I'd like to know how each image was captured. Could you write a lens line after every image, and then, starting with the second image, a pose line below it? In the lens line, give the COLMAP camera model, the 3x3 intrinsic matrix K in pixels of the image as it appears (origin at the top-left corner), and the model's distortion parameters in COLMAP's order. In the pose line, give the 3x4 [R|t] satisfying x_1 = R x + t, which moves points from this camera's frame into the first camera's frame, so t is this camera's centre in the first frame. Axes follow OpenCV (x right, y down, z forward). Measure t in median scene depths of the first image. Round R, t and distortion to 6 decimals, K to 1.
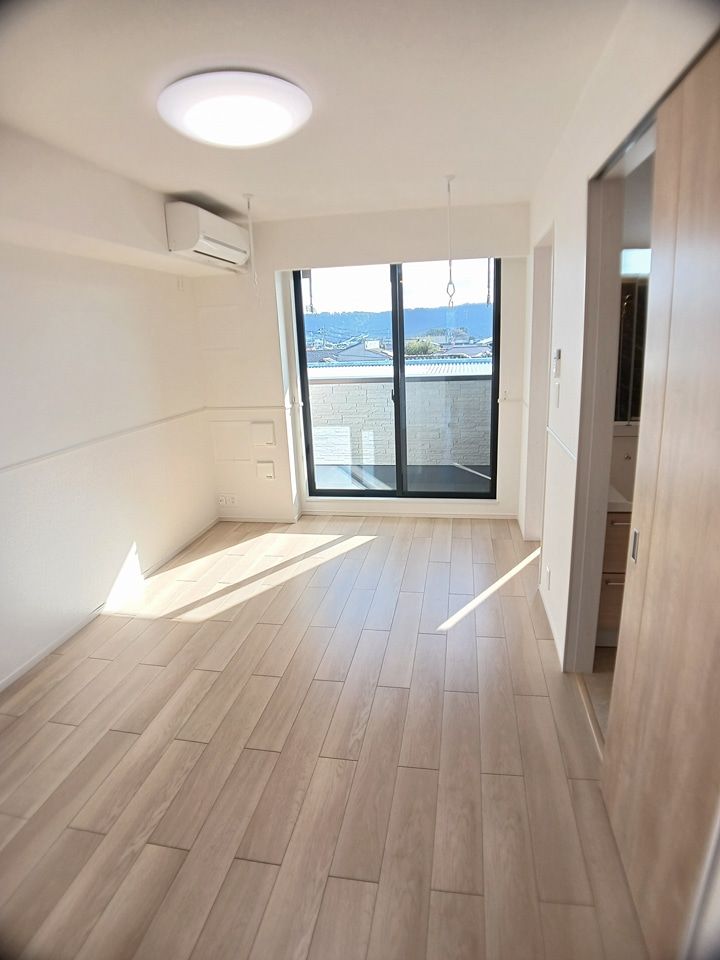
lens RADIAL K [[523.1, 0, 361.0], [0, 523.1, 480.3], [0, 0, 1]] dist [-0.073617, 0.007357]
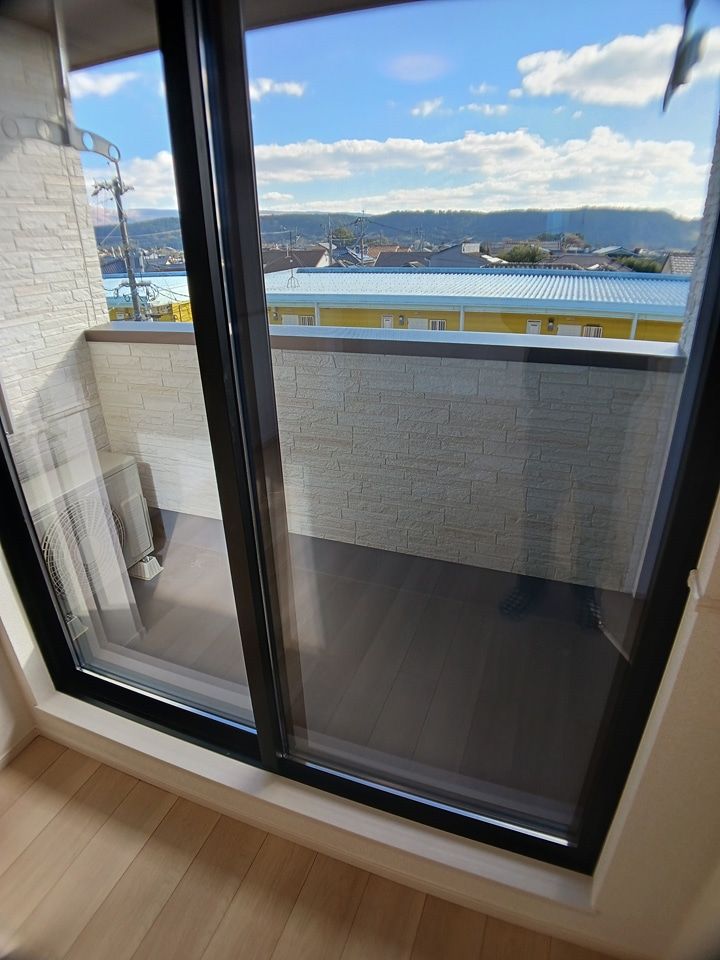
lens RADIAL K [[523.1, 0, 365.9], [0, 523.1, 473.1], [0, 0, 1]] dist [-0.073617, 0.007357]
pose [[0.984323, 0.098087, -0.146584, 0.094863], [-0.073415, 0.983533, 0.165145, -0.122195], [0.160369, -0.151794, 0.975316, 0.491579]]
